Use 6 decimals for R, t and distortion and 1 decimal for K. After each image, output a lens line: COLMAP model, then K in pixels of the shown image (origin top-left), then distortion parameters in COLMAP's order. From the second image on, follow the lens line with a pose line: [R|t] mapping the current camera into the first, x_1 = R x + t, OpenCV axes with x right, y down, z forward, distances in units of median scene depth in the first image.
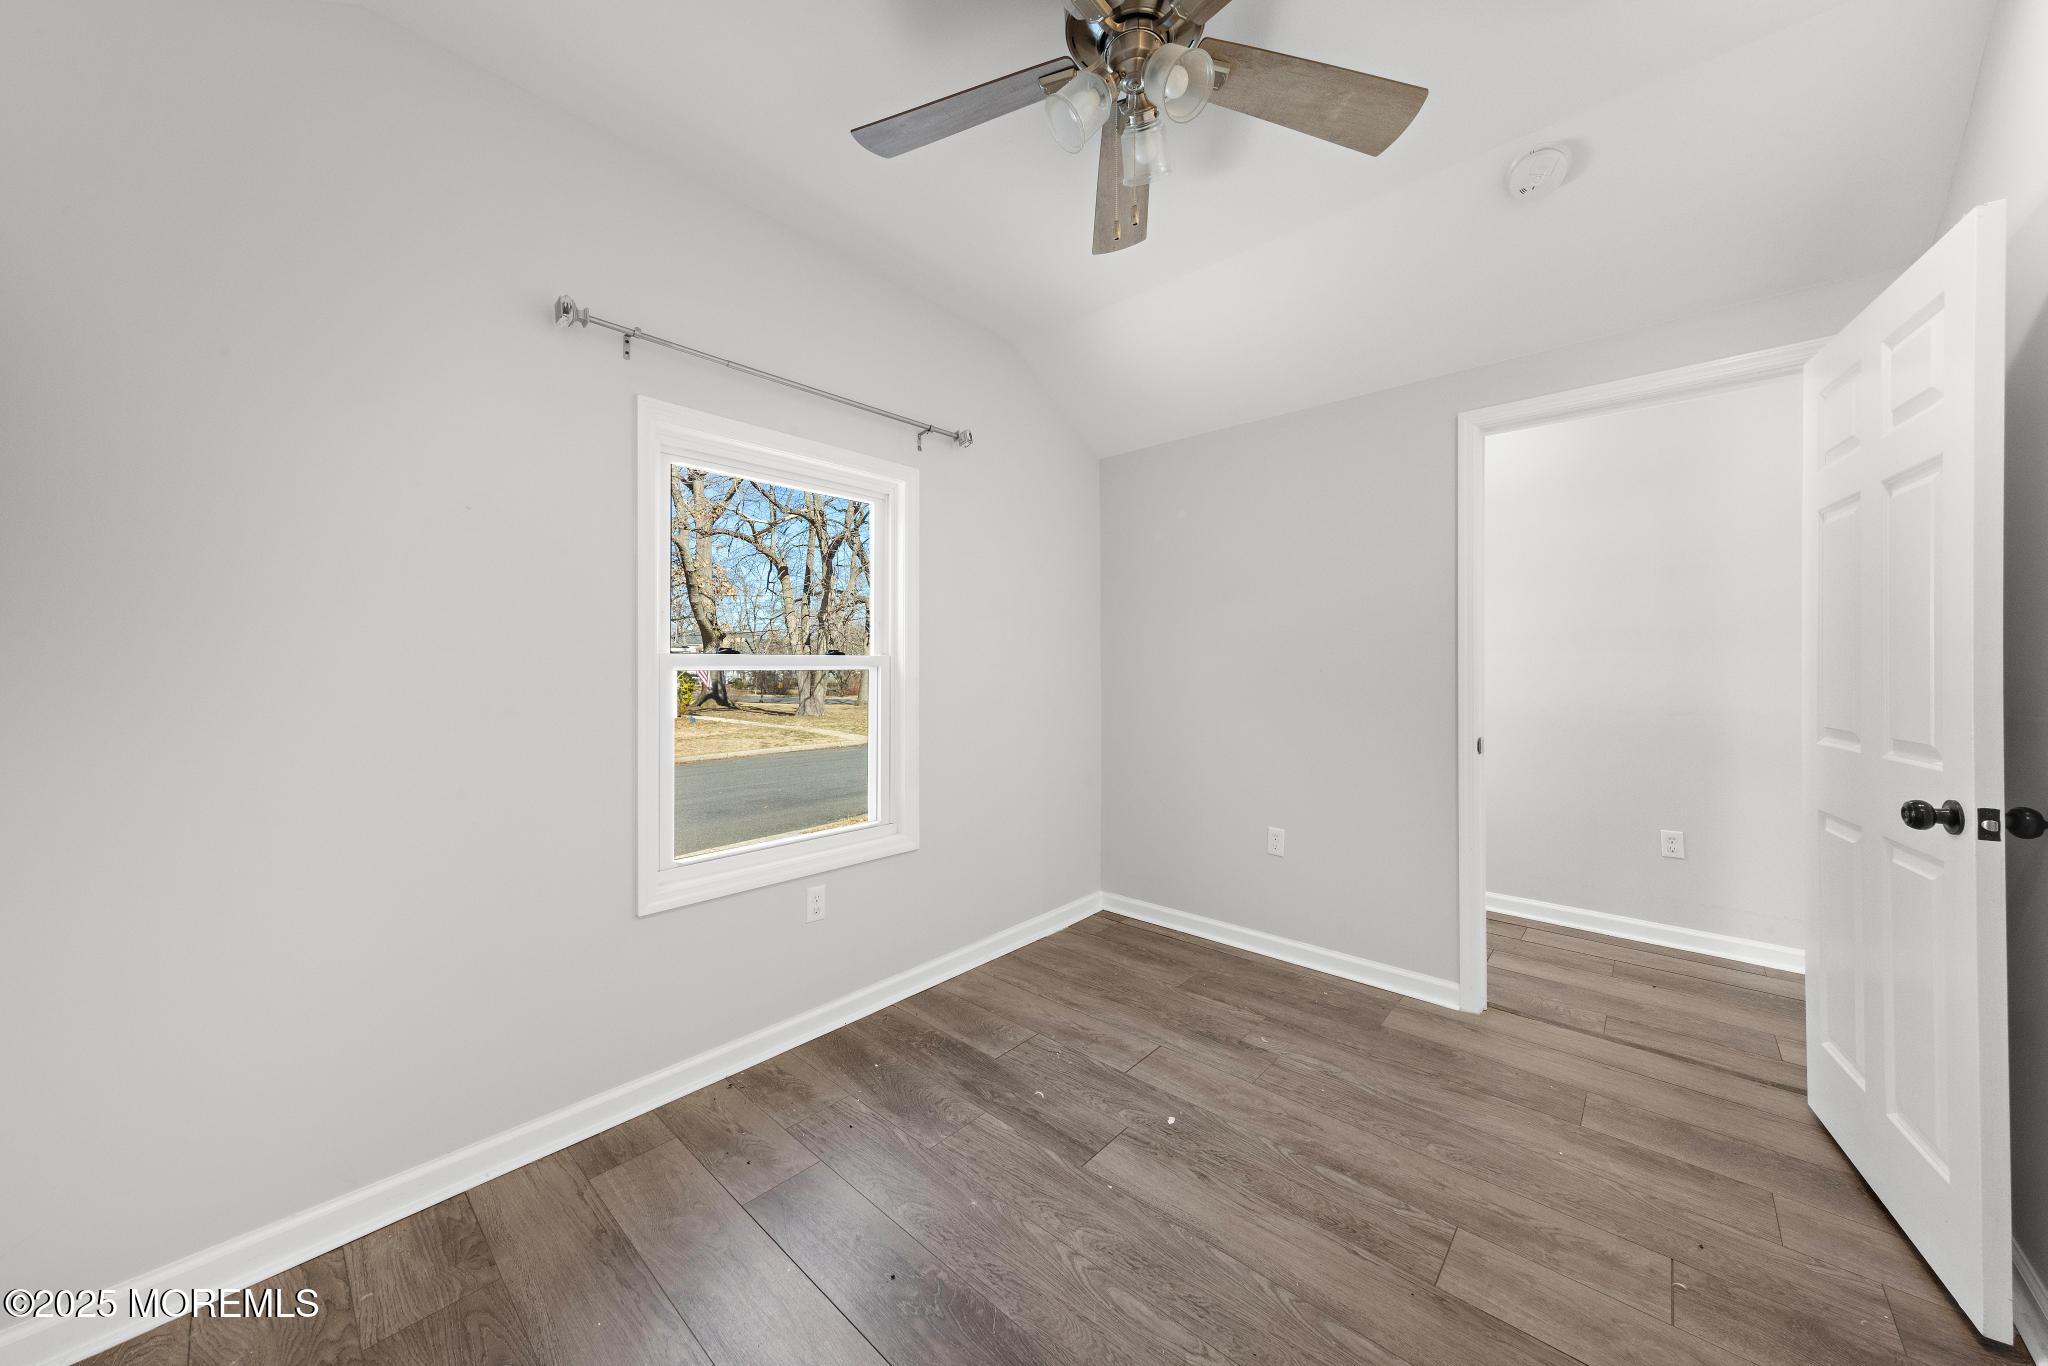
lens RADIAL K [[708.7, 0, 1027.3], [0, 708.7, 665.1], [0, 0, 1]] dist [0.001333, 0.000116]
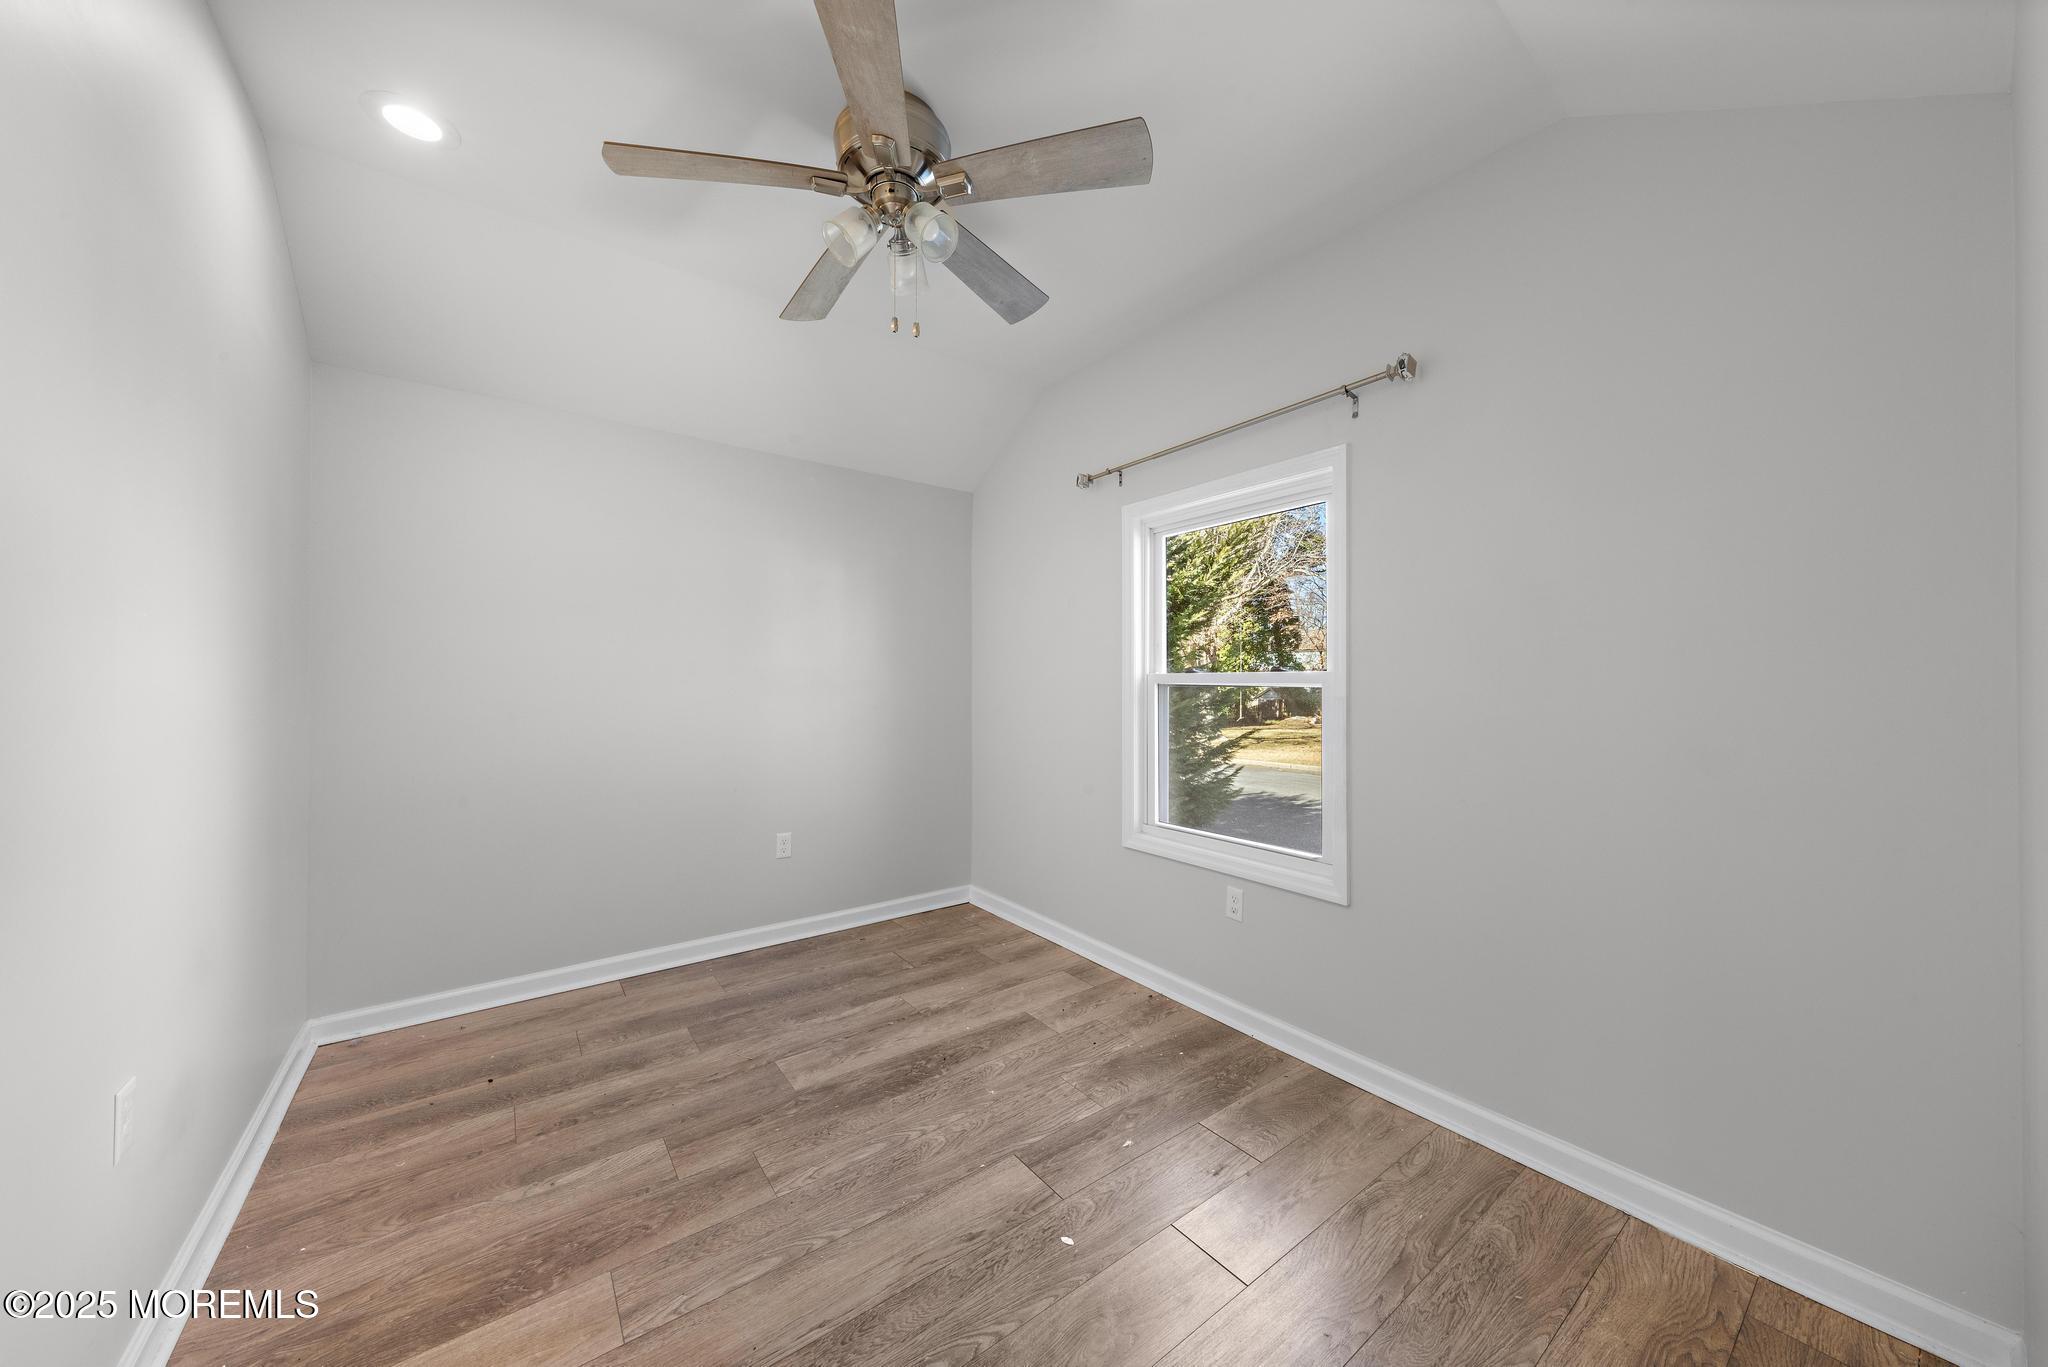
lens RADIAL K [[708.7, 0, 1027.7], [0, 708.7, 682.9], [0, 0, 1]] dist [0.001333, 0.000116]
pose [[-0.191110, 0.001524, -0.981567, 1.124497], [-0.004973, 0.999984, 0.002521, 0.000745], [0.981556, 0.005363, -0.191099, 1.233712]]
